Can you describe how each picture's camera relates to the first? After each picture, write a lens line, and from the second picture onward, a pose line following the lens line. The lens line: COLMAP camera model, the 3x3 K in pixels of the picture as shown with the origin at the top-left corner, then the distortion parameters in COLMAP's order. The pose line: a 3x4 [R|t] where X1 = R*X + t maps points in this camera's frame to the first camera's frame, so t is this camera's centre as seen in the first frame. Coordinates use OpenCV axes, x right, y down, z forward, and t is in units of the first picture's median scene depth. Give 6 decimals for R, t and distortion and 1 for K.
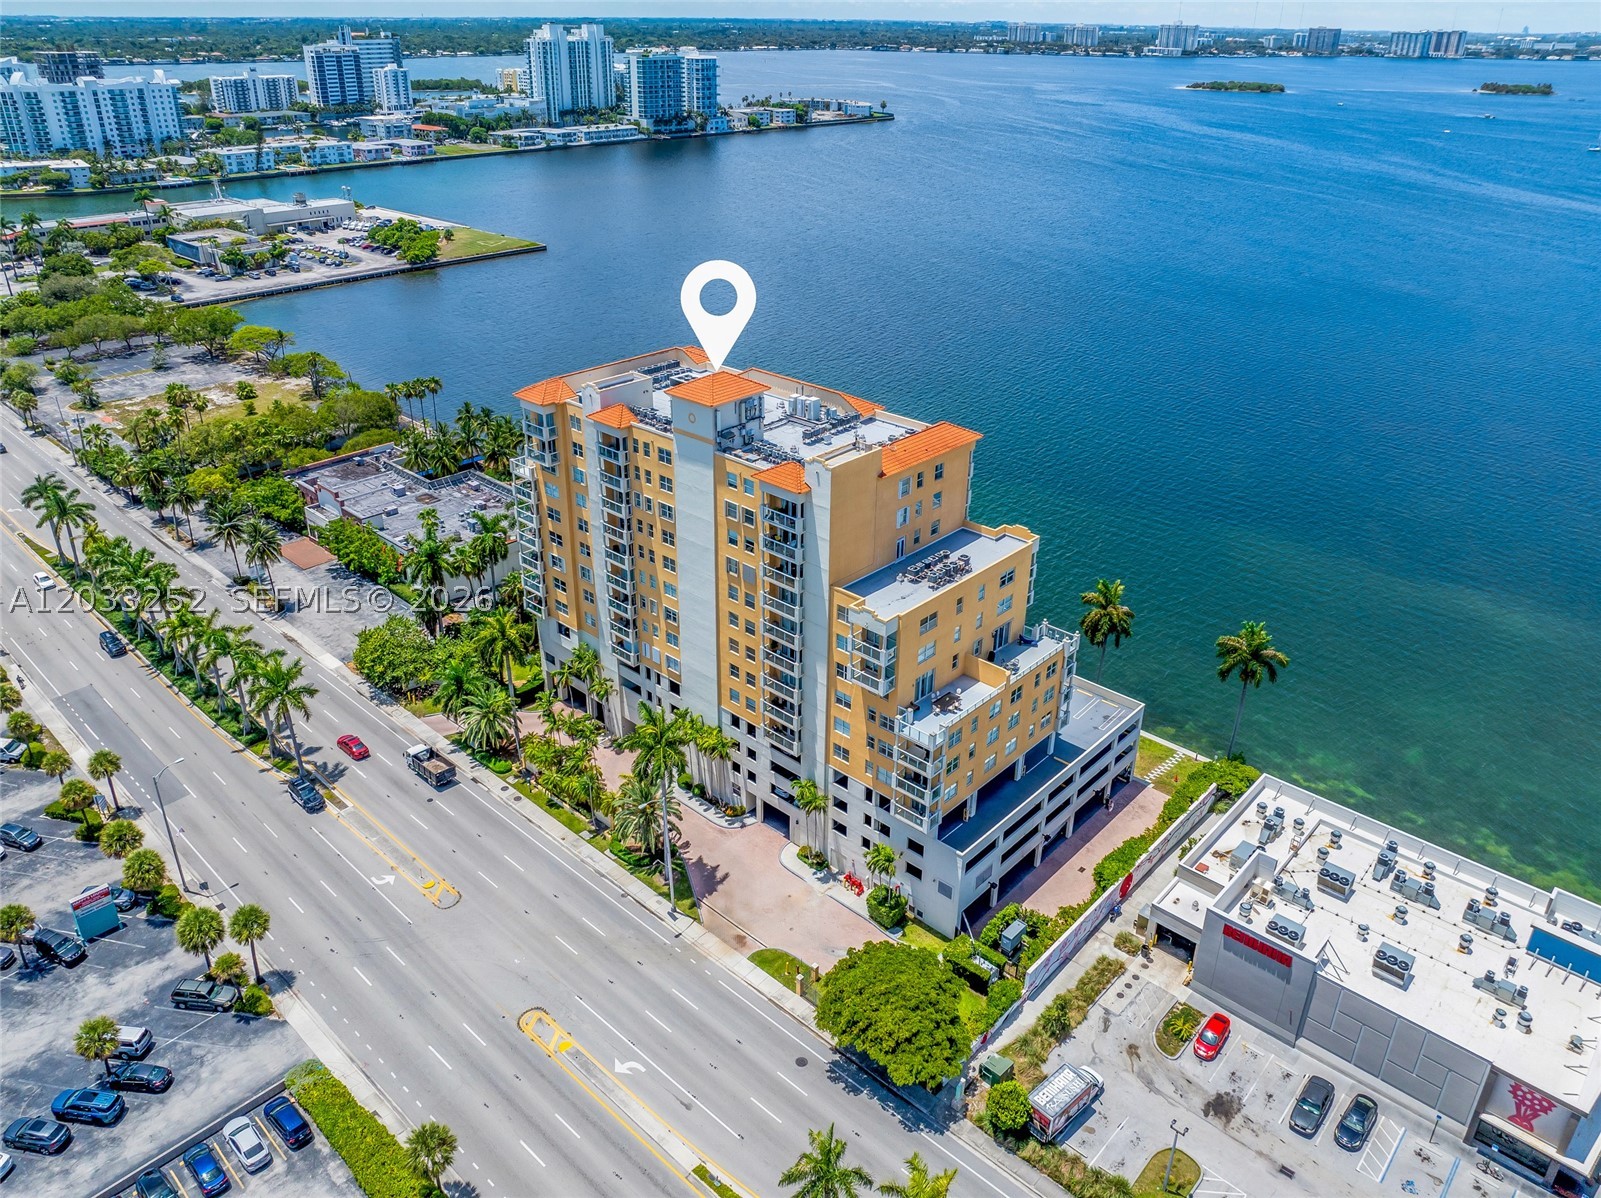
lens RADIAL K [[1157.9, 0, 795.6], [0, 1157.9, 535.5], [0, 0, 1]] dist [-0.046526, 0.029780]
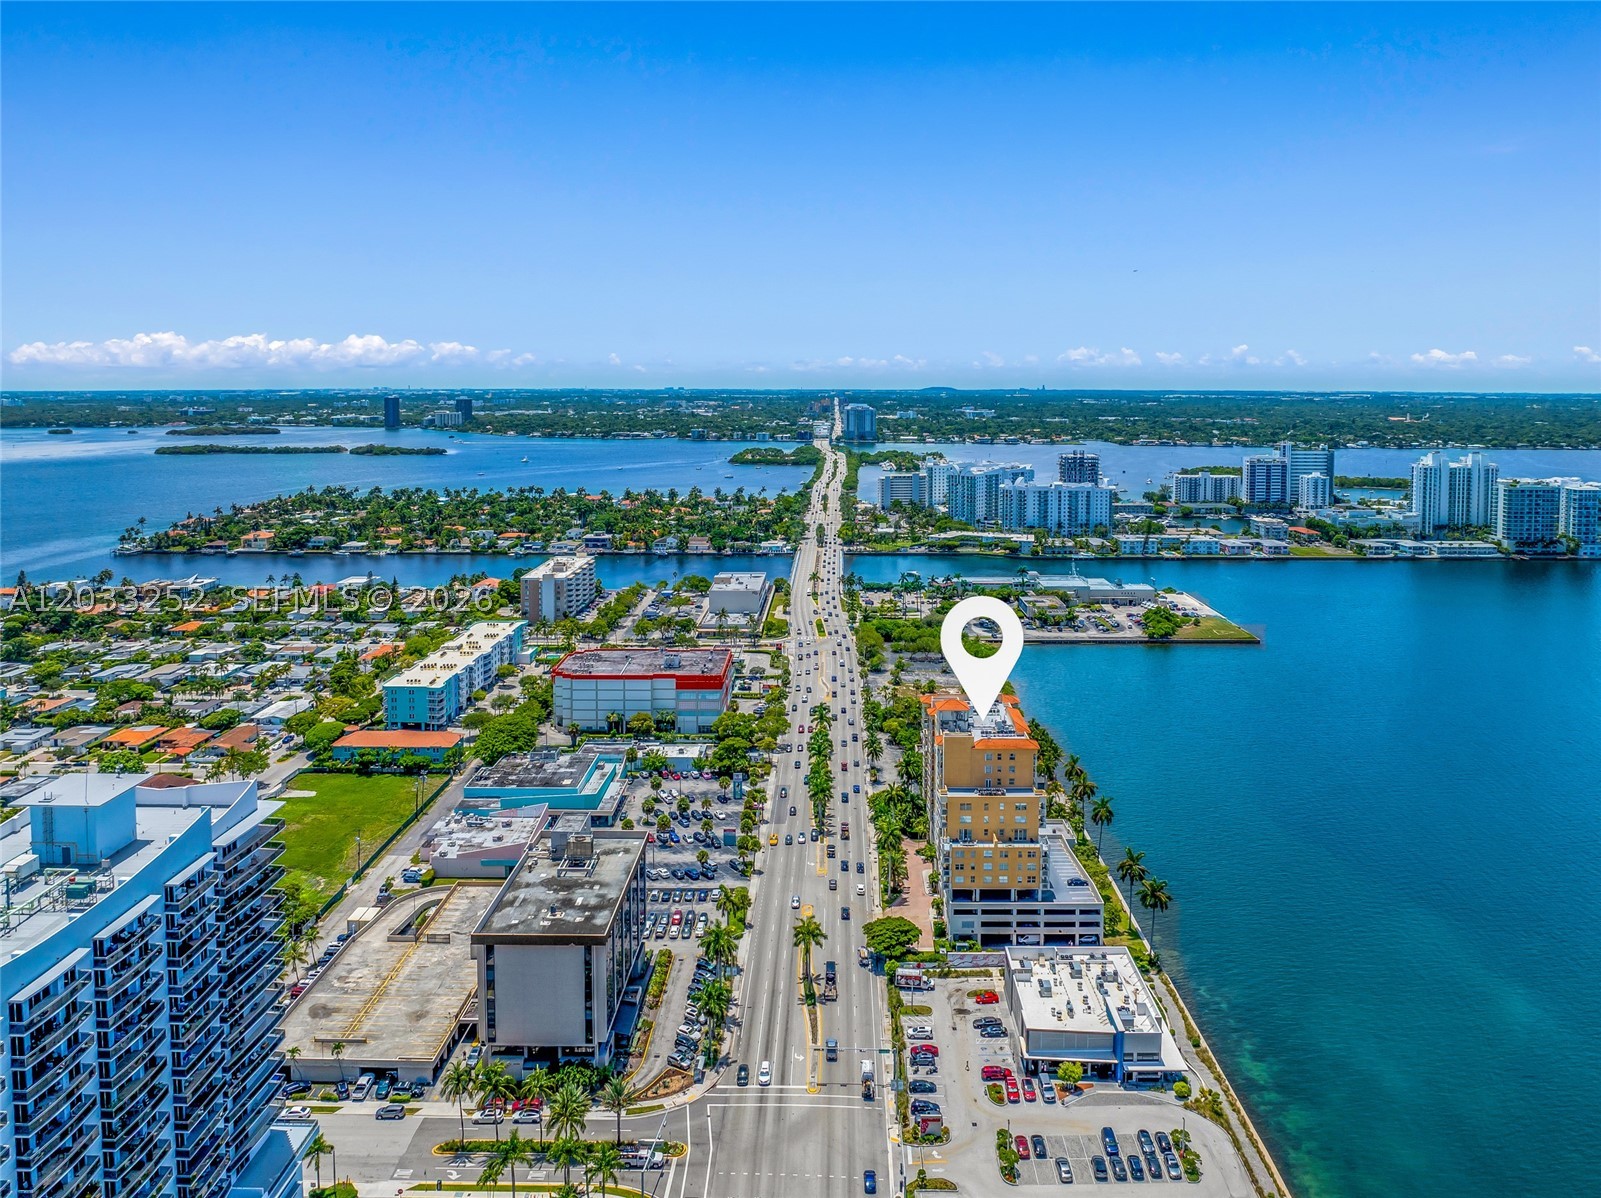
lens RADIAL K [[1175.9, 0, 830.1], [0, 1175.9, 415.0], [0, 0, 1]] dist [-0.032940, 0.001188]
pose [[0.678344, 0.013866, -0.734613, 1.386299], [-0.301681, 0.916912, -0.261266, 0.039517], [0.669953, 0.398847, 0.626166, -0.897602]]
